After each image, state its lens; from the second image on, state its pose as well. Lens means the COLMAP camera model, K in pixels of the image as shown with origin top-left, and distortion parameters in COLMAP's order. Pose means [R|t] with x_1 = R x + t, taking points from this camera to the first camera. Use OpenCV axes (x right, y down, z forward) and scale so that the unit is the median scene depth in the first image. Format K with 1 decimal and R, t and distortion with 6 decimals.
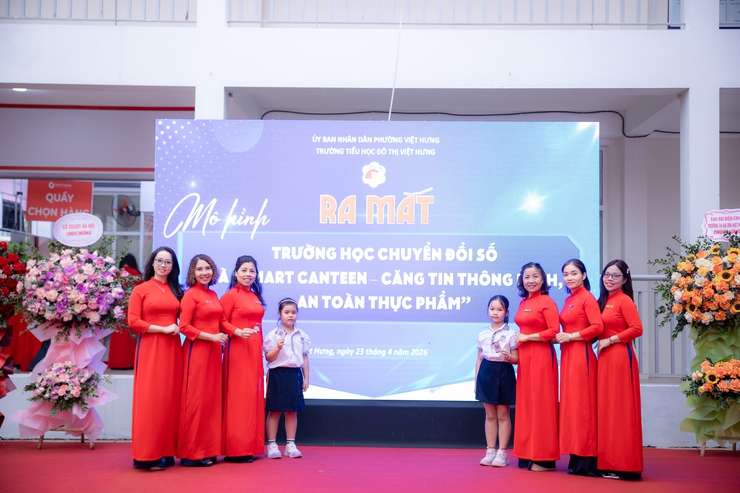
lens RADIAL K [[917.4, 0, 373.9], [0, 917.4, 244.0], [0, 0, 1]] dist [0.047554, 0.000000]
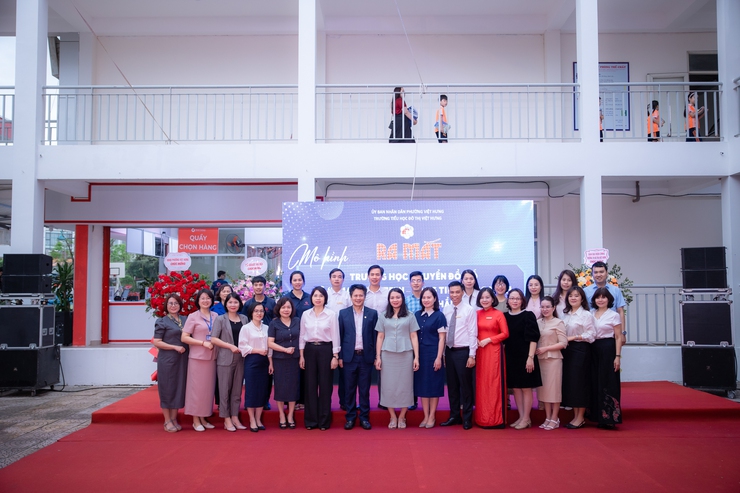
lens RADIAL K [[713.2, 0, 367.3], [0, 713.2, 241.8], [0, 0, 1]] dist [-0.021312, 0.000000]
pose [[0.999829, -0.016090, 0.009140, -0.088760], [0.016116, 0.999866, -0.002844, -0.053142], [-0.009093, 0.002990, 0.999954, -0.367166]]
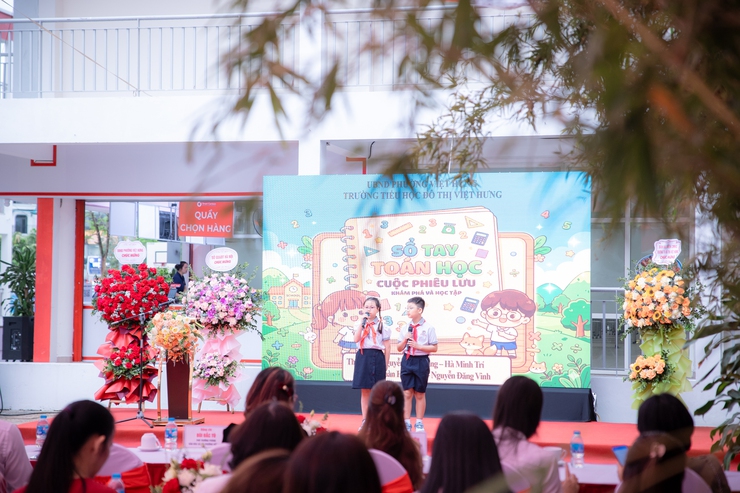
lens RADIAL K [[1407.7, 0, 388.3], [0, 1407.7, 229.2], [0, 0, 1]] dist [0.261977, 0.000000]
pose [[0.974926, -0.012231, -0.222194, 0.406391], [0.016539, 0.999709, 0.017539, -0.090614], [0.221915, -0.020774, 0.974845, -0.996173]]
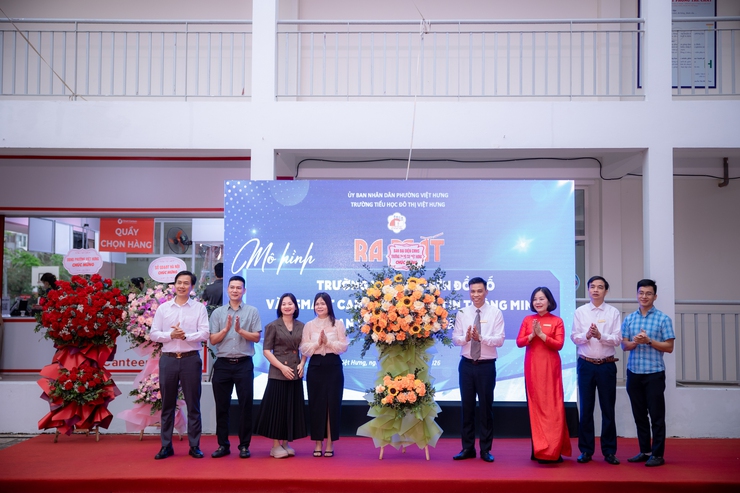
lens RADIAL K [[890.2, 0, 370.3], [0, 890.2, 242.9], [0, 0, 1]] dist [0.053513, 0.000000]
pose [[0.999936, -0.008109, -0.007894, -0.026991], [0.008072, 0.999956, -0.004774, -0.042196], [0.007932, 0.004710, 0.999957, -0.228835]]
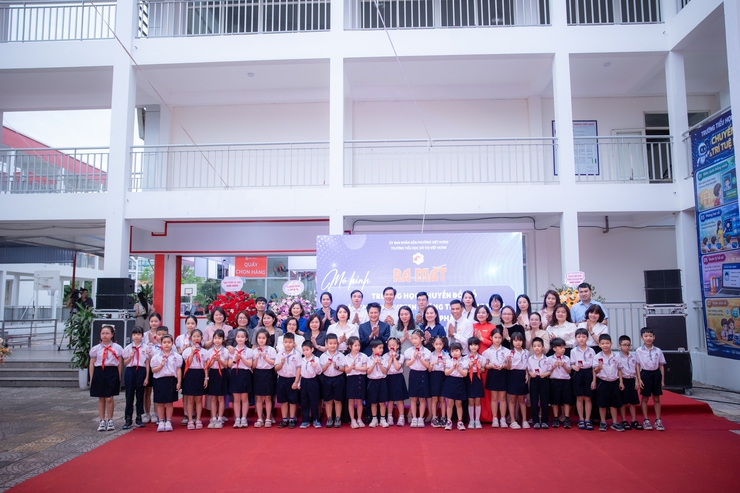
lens RADIAL K [[570.0, 0, 365.7], [0, 570.0, 240.4], [0, 0, 1]] dist [-0.089261, 0.044103]
pose [[0.999204, -0.022912, -0.032649, -0.078052], [0.021259, 0.998518, -0.050091, -0.054078], [0.033749, 0.049357, 0.998211, -0.335207]]
